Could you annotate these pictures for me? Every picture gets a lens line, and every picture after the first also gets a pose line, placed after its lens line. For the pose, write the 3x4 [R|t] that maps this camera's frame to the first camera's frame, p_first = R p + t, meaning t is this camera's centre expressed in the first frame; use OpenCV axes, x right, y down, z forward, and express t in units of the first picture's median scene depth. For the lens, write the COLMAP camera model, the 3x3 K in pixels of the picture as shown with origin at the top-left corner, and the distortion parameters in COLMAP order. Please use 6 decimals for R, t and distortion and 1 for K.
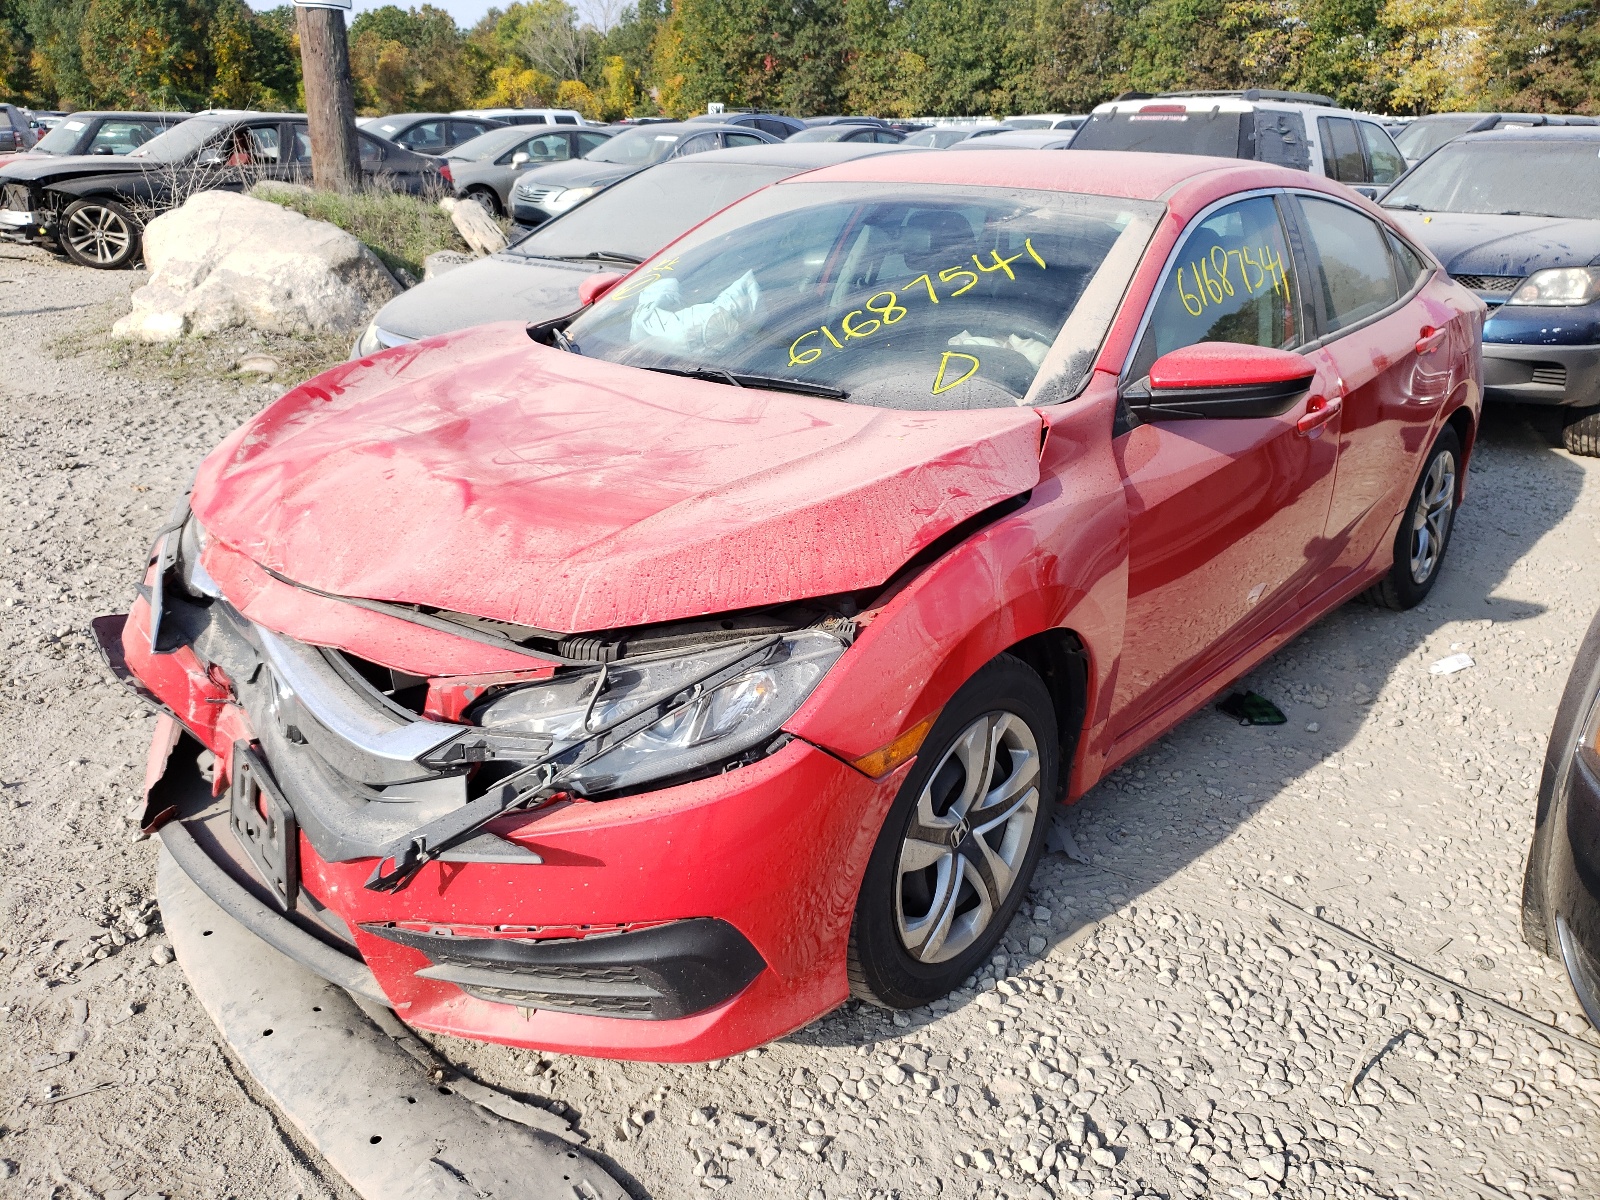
lens RADIAL K [[1206.6, 0, 800.0], [0, 1206.6, 600.0], [0, 0, 1]] dist [-0.001372, 0.029960]
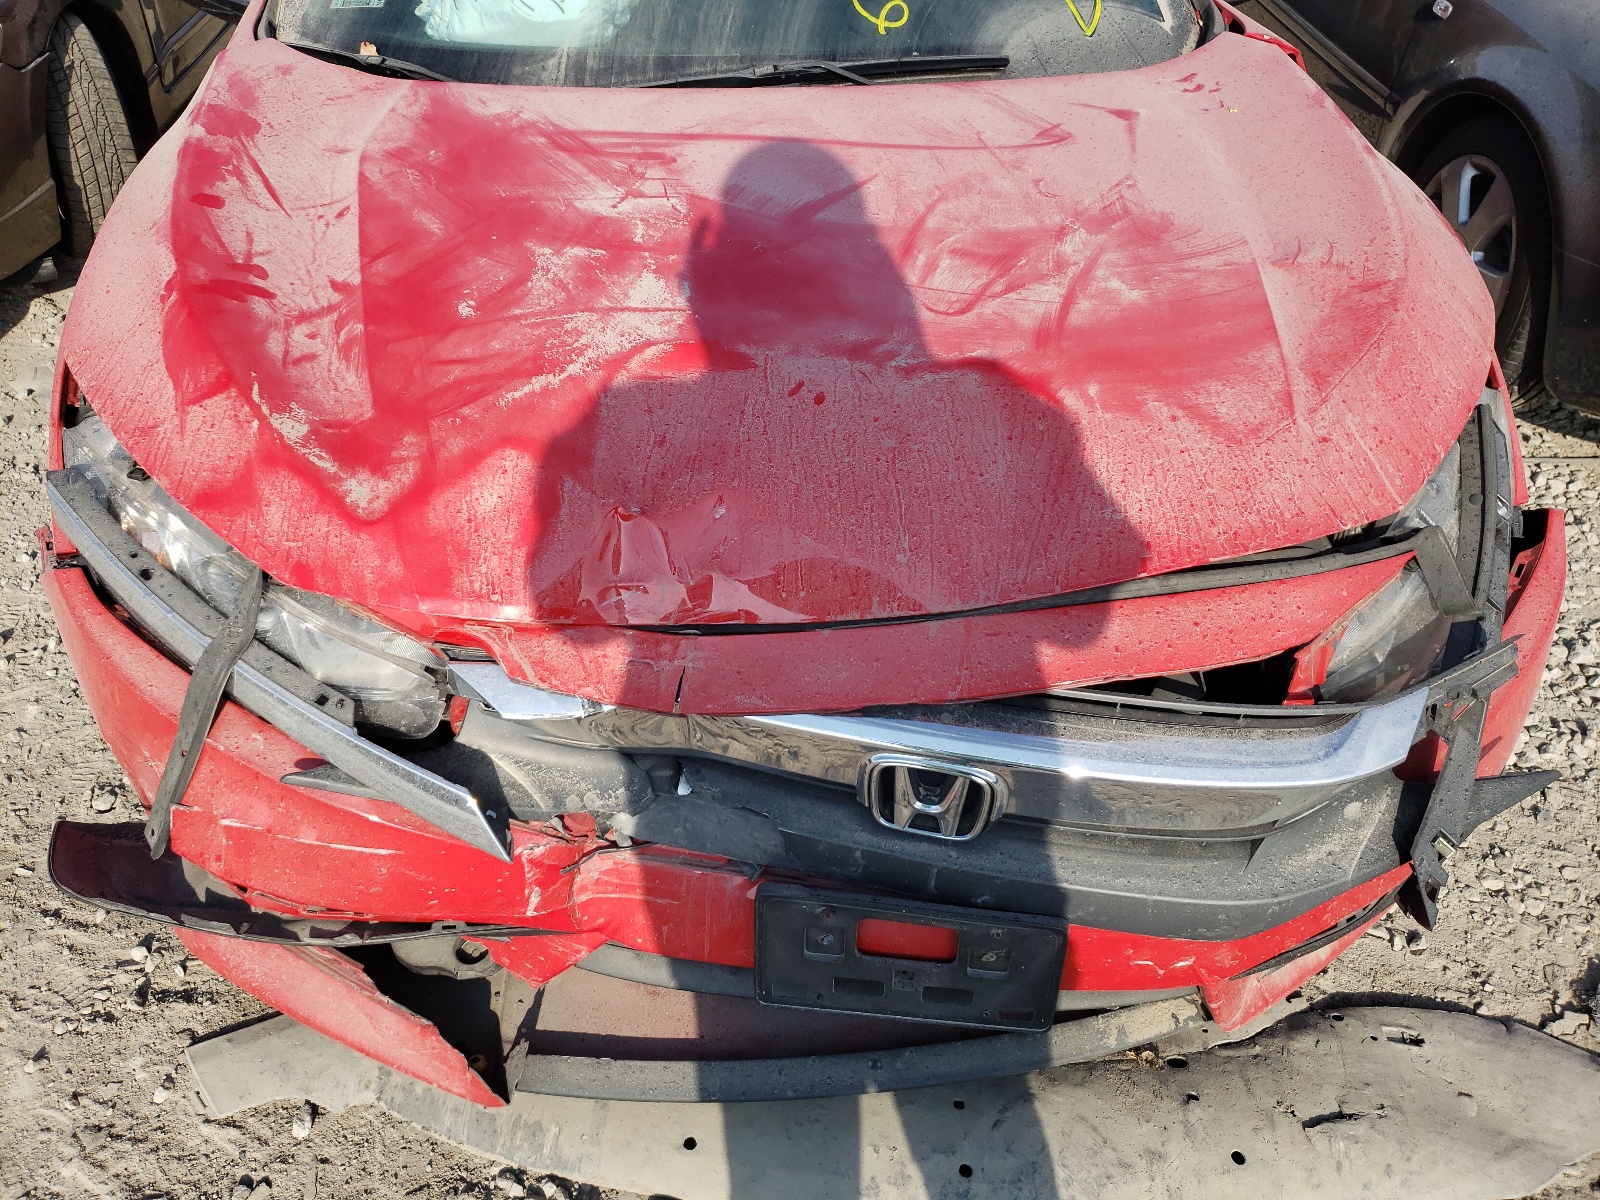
lens RADIAL K [[1206.6, 0, 800.0], [0, 1206.6, 600.0], [0, 0, 1]] dist [-0.001372, 0.029960]
pose [[0.704081, -0.460436, 0.540618, -0.670274], [0.244000, 0.871816, 0.424735, -0.251328], [-0.666884, -0.167137, 0.726176, 0.530797]]
